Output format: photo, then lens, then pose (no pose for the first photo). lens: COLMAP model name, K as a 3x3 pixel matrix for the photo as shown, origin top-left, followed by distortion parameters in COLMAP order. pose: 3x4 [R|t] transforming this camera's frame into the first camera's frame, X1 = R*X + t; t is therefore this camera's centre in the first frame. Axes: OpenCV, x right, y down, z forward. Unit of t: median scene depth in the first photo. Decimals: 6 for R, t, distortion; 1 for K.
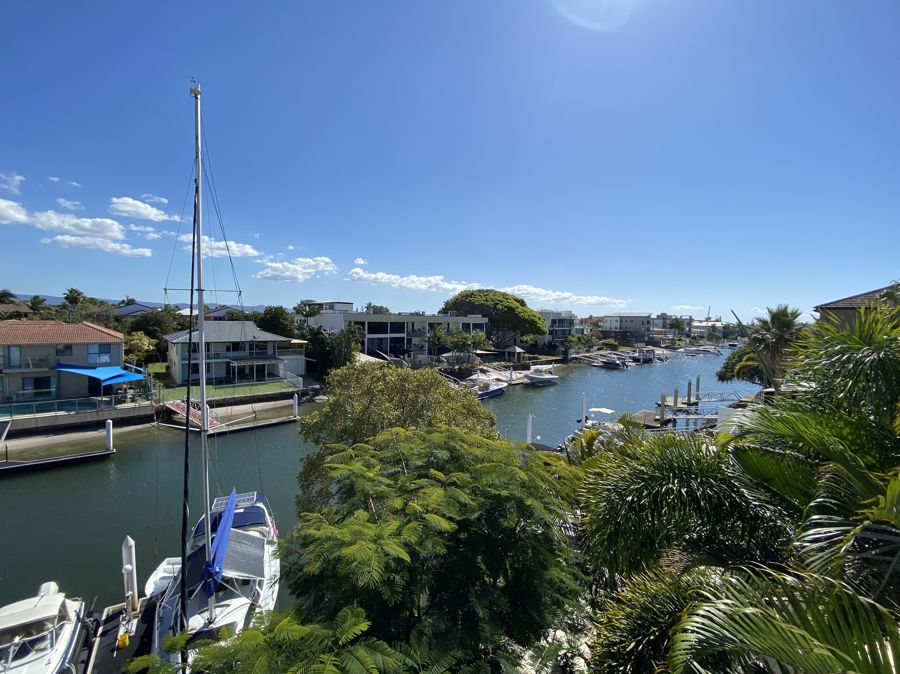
lens RADIAL K [[359.8, 0, 446.3], [0, 359.8, 337.3], [0, 0, 1]] dist [0.014247, -0.021342]
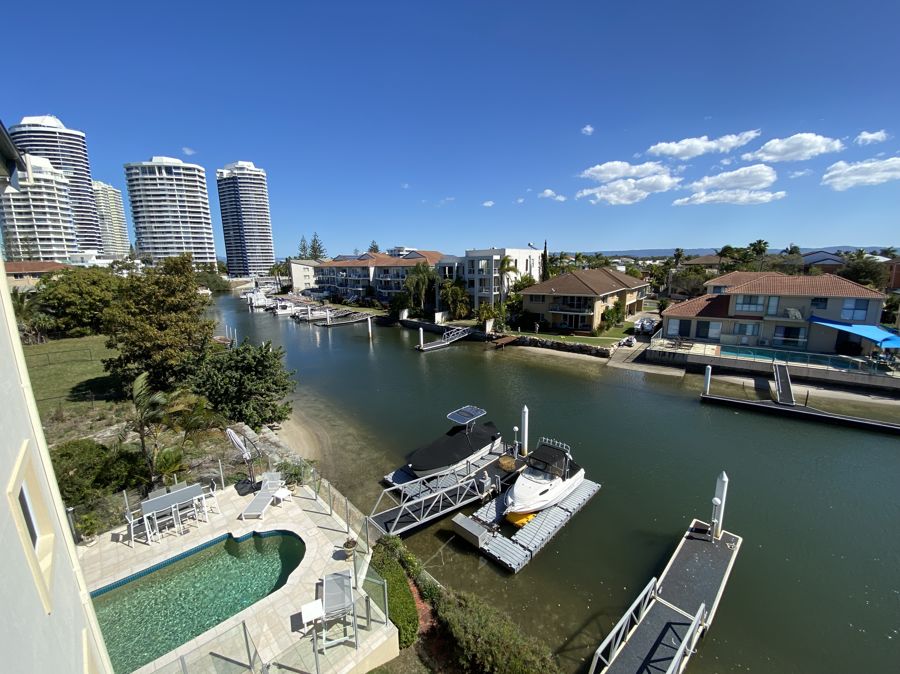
lens RADIAL K [[359.8, 0, 446.3], [0, 359.8, 337.3], [0, 0, 1]] dist [0.014247, -0.021342]
pose [[0.171958, 0.166556, -0.970922, -0.158922], [-0.028691, 0.986032, 0.164067, -0.001504], [0.984686, -0.000356, 0.174334, -0.111616]]
